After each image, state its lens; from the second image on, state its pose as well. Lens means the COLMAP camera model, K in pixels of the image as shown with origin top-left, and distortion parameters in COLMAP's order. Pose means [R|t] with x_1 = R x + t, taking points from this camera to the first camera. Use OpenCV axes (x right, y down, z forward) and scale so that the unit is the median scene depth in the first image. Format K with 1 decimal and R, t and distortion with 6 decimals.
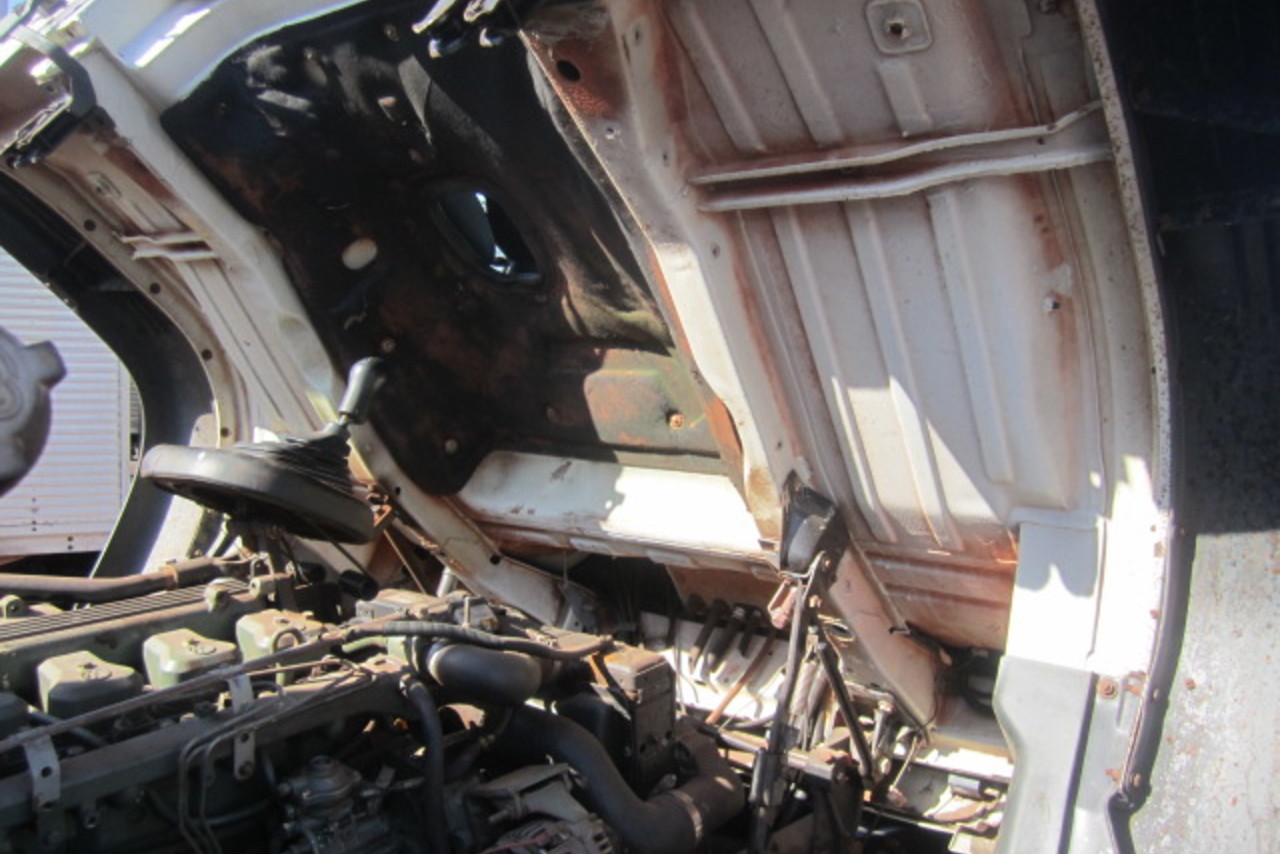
lens RADIAL K [[1064.3, 0, 640.2], [0, 1064.3, 427.2], [0, 0, 1]] dist [-0.036475, -0.007866]
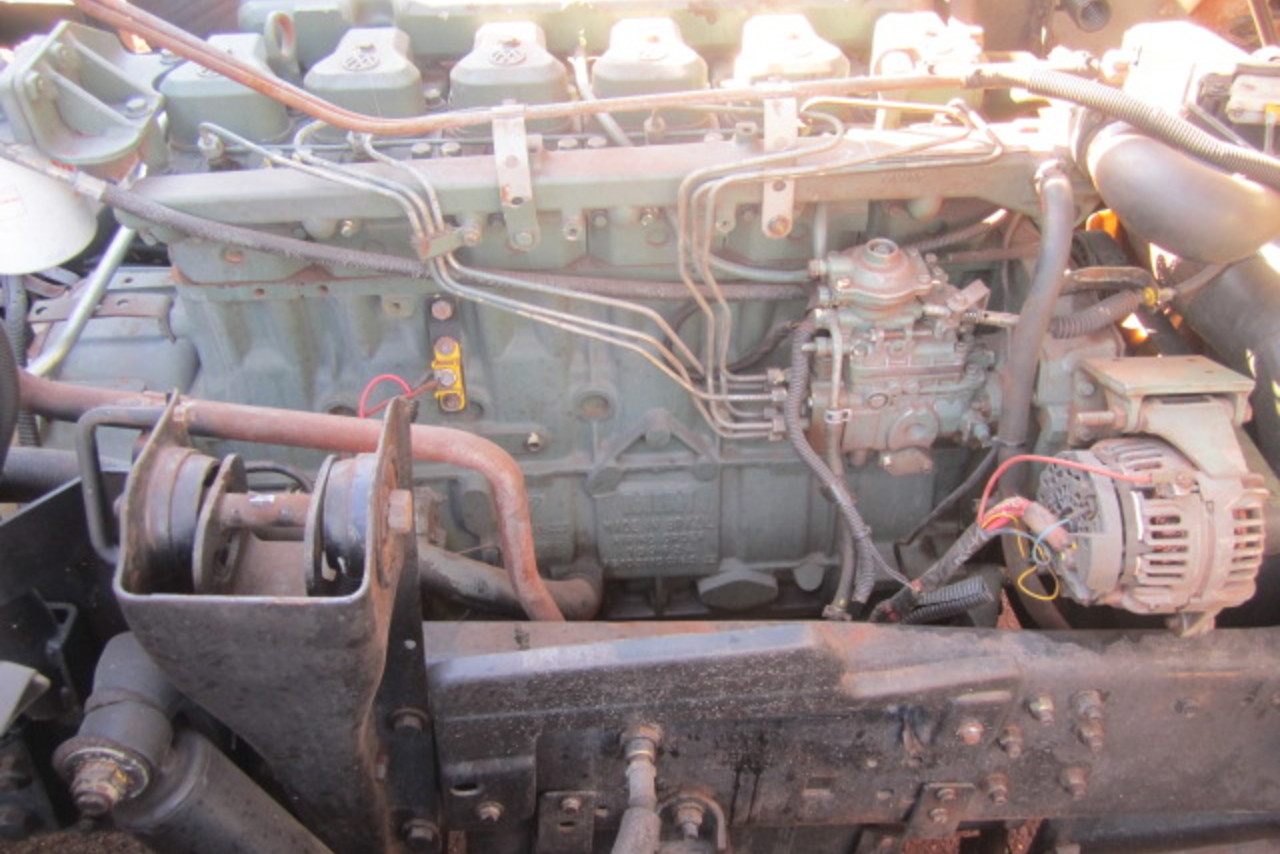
lens RADIAL K [[1064.3, 0, 640.7], [0, 1064.3, 426.6], [0, 0, 1]] dist [-0.036475, -0.007866]
pose [[0.665601, 0.436564, -0.605300, 0.077925], [-0.052285, 0.836343, 0.545707, 0.036544], [0.744474, -0.331575, 0.579496, 0.435155]]
